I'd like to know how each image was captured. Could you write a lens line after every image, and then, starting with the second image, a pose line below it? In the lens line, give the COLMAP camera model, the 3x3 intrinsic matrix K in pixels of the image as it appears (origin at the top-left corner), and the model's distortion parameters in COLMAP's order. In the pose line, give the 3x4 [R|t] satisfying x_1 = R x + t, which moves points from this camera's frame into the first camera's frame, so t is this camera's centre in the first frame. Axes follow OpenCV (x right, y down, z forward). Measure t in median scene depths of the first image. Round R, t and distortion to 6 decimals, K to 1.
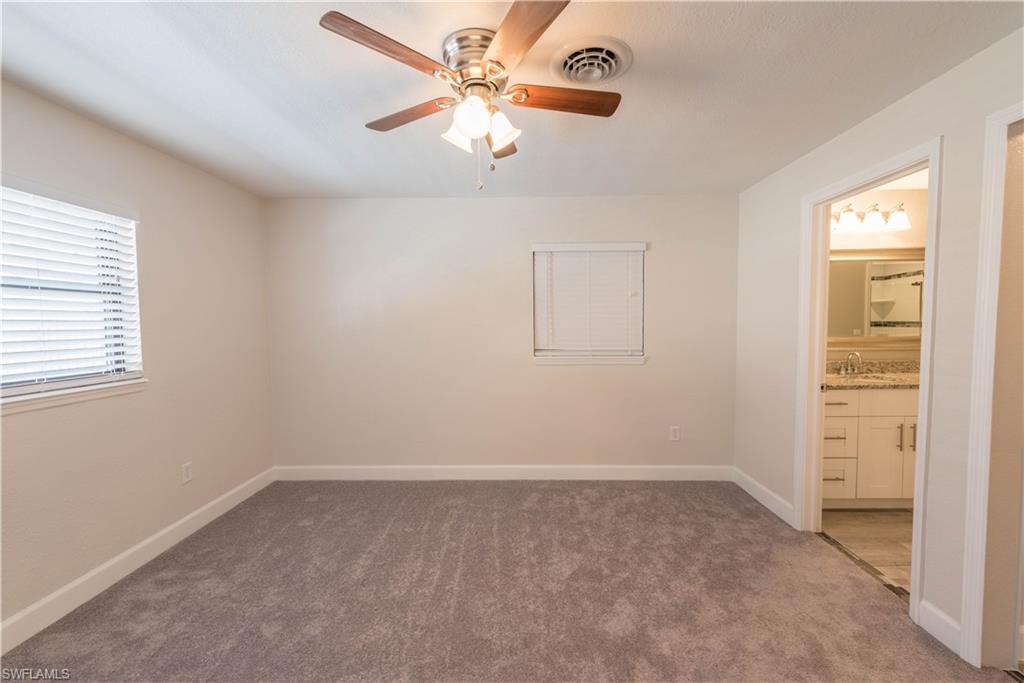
lens RADIAL K [[406.1, 0, 512.0], [0, 406.1, 341.5], [0, 0, 1]] dist [-0.000243, -0.000145]
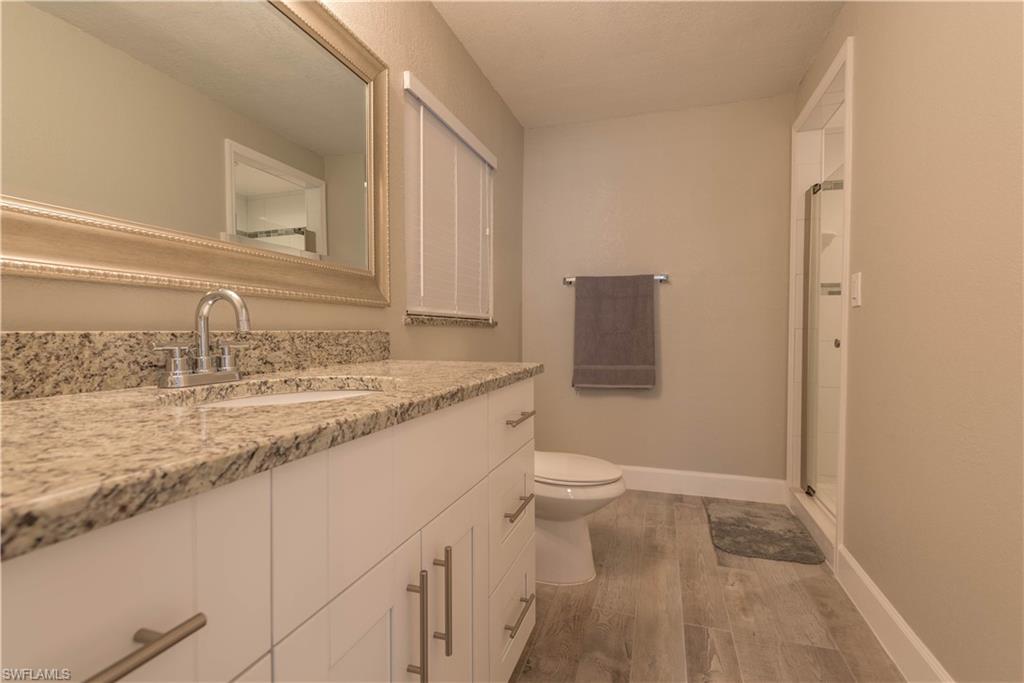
lens RADIAL K [[468.0, 0, 512.0], [0, 468.0, 341.5], [0, 0, 1]] dist [0.000516, 0.000078]
pose [[0.290221, -0.007343, 0.956932, 0.610177], [0.042925, 0.999064, -0.005352, 0.065136], [-0.955997, 0.042630, 0.290264, 0.734315]]
